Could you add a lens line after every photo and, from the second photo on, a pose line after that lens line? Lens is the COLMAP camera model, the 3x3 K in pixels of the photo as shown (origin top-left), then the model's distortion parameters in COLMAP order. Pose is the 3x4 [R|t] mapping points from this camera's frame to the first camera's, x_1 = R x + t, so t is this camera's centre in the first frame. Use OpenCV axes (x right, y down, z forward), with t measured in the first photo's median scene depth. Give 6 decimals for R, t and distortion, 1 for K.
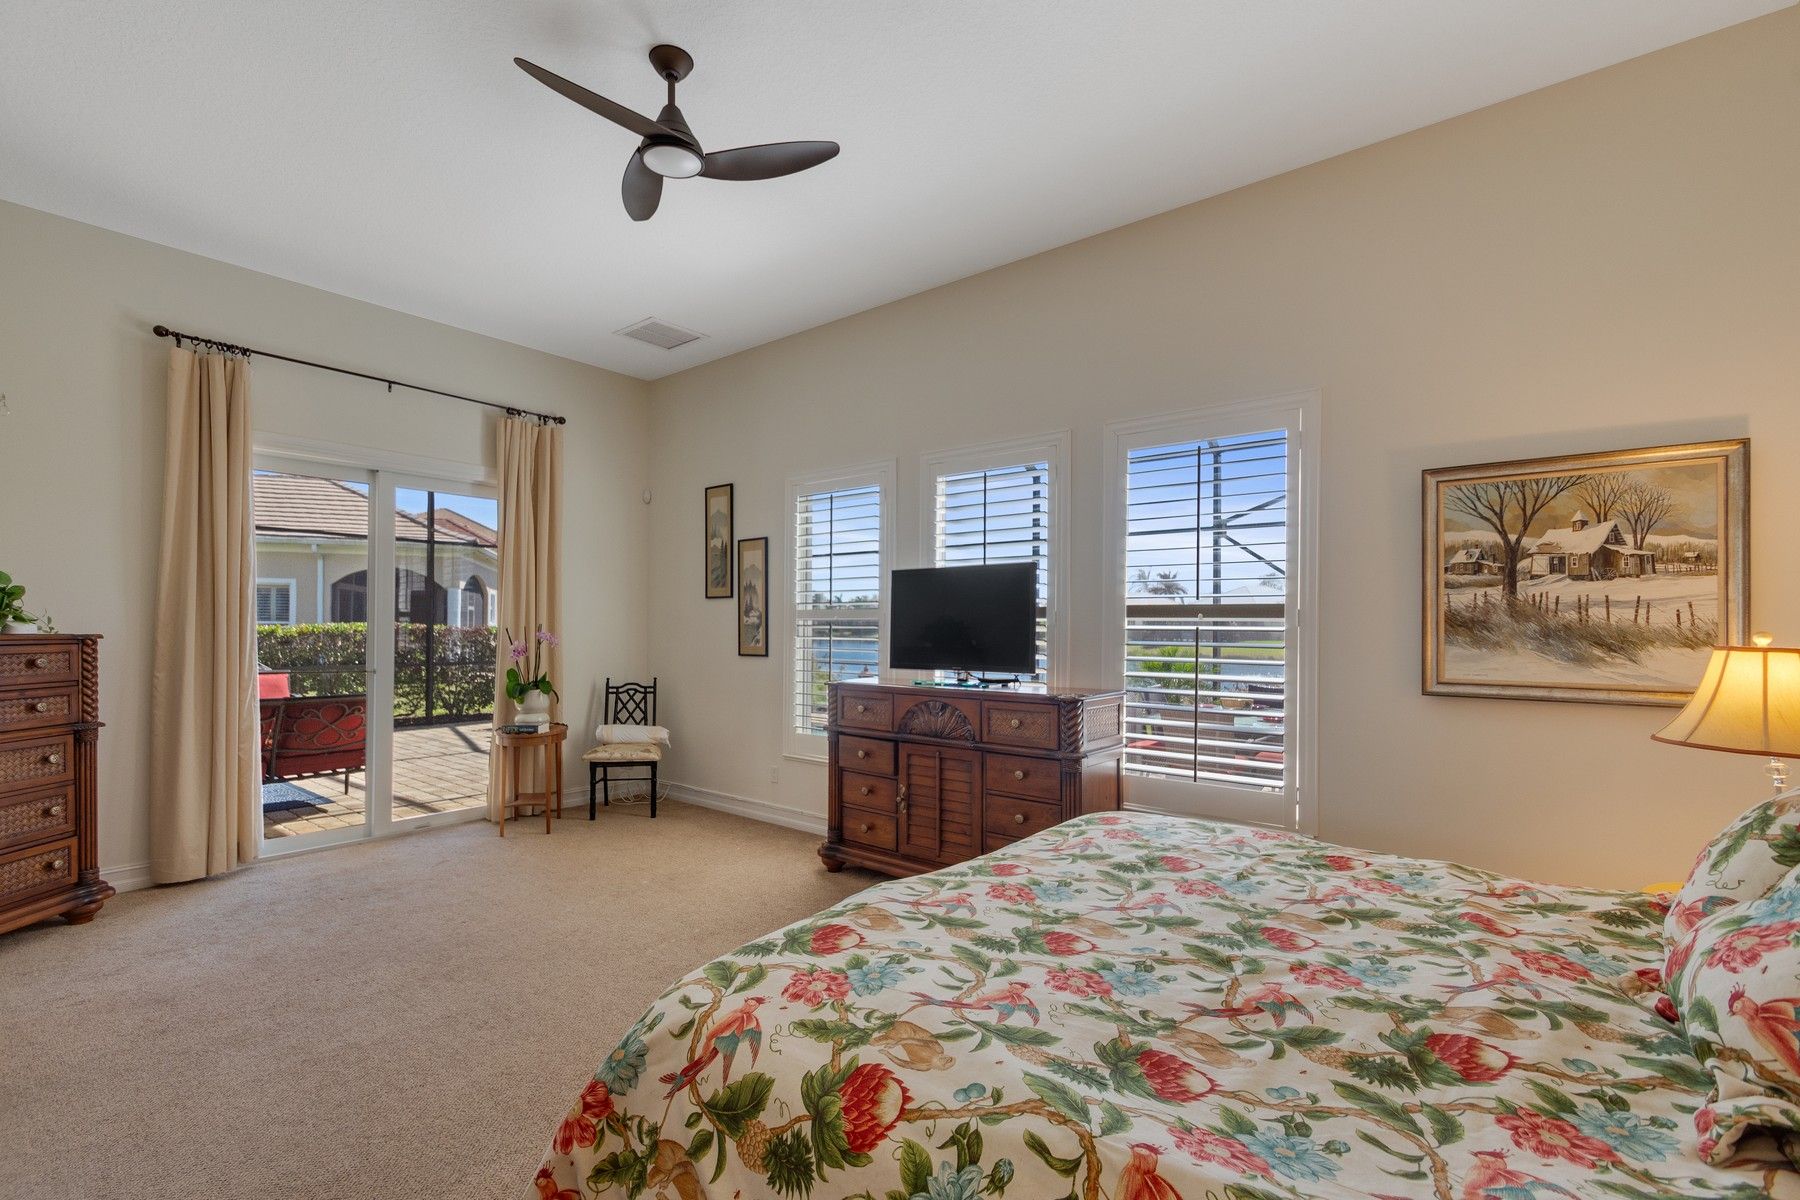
lens RADIAL K [[800.6, 0, 901.8], [0, 800.6, 611.6], [0, 0, 1]] dist [-0.005551, -0.000590]
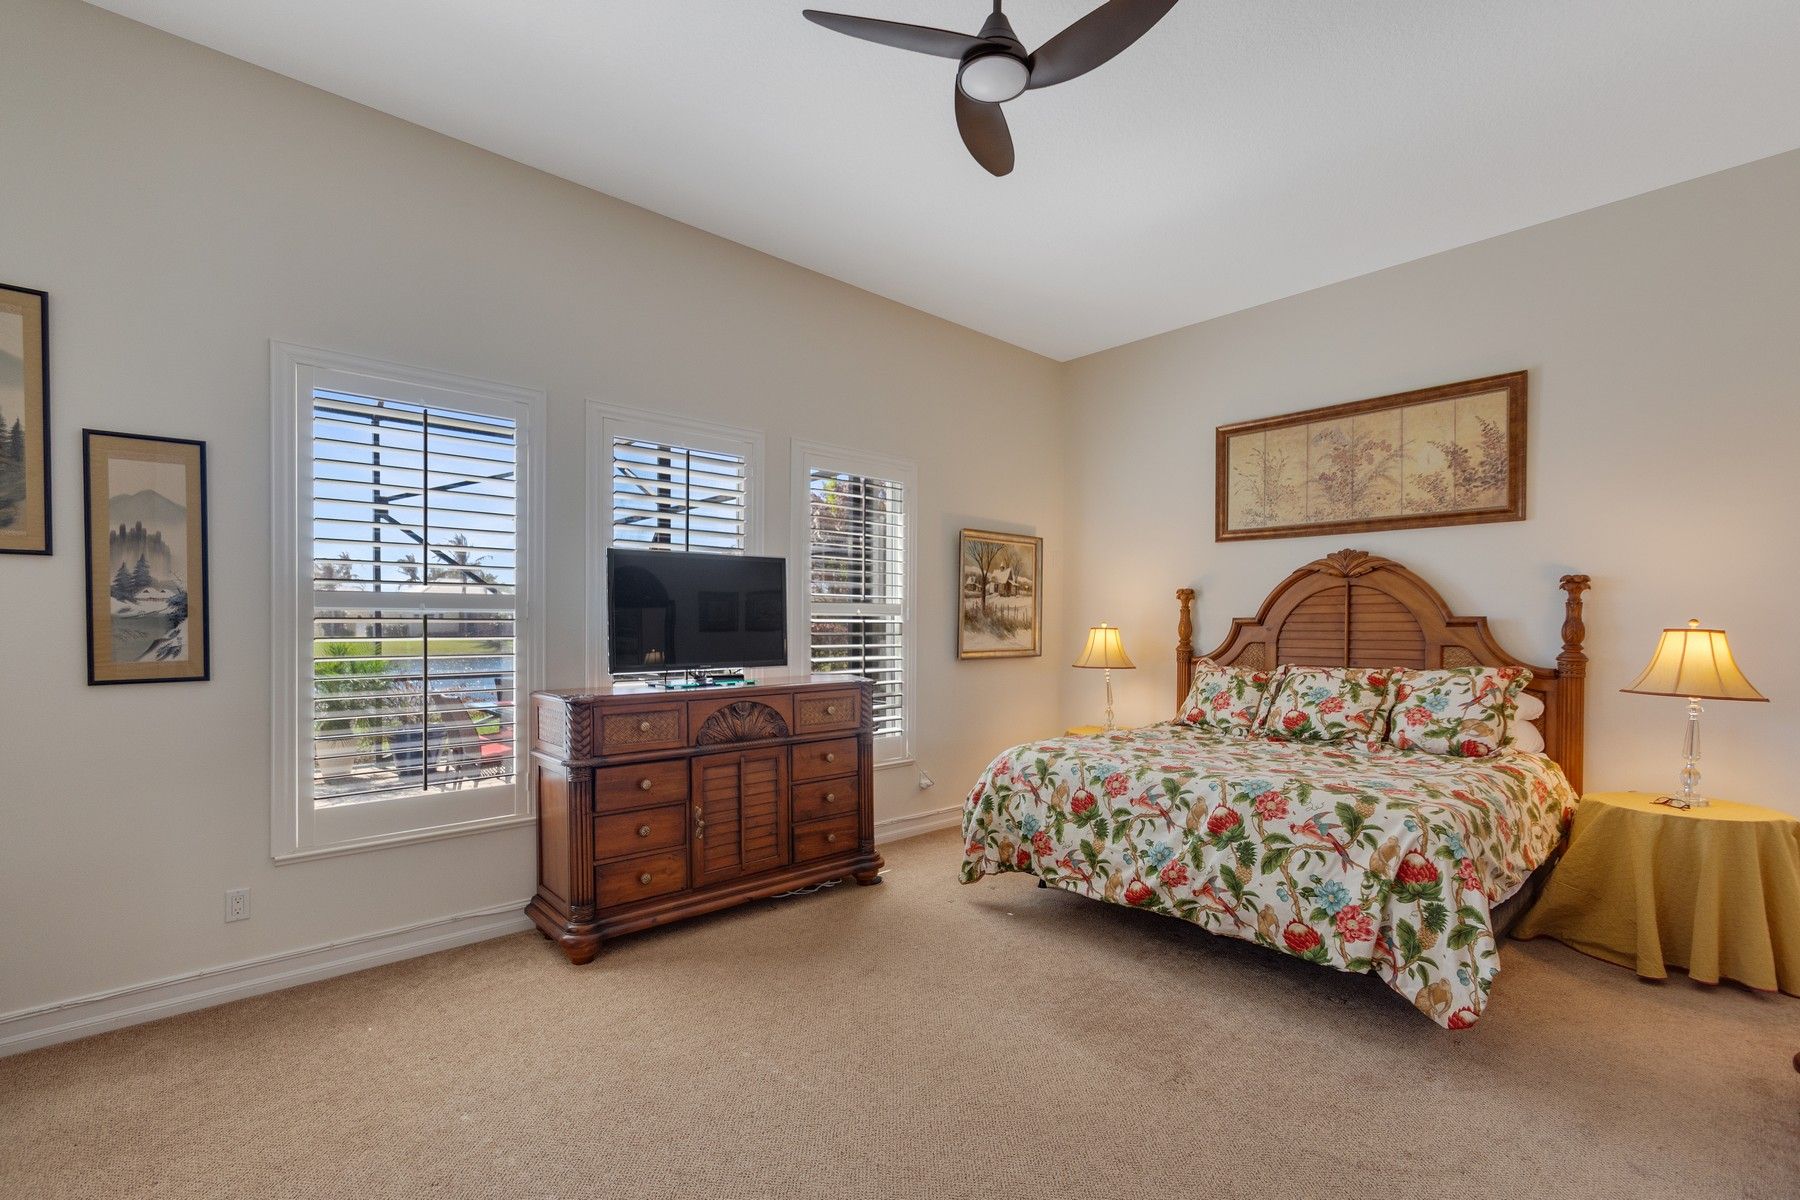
lens RADIAL K [[800.6, 0, 902.2], [0, 800.6, 616.9], [0, 0, 1]] dist [-0.005551, -0.000590]
pose [[0.143937, 0.000345, 0.989587, -1.075772], [-0.020689, 0.999782, 0.002661, 0.010819], [-0.989371, -0.020856, 0.143913, 0.885126]]
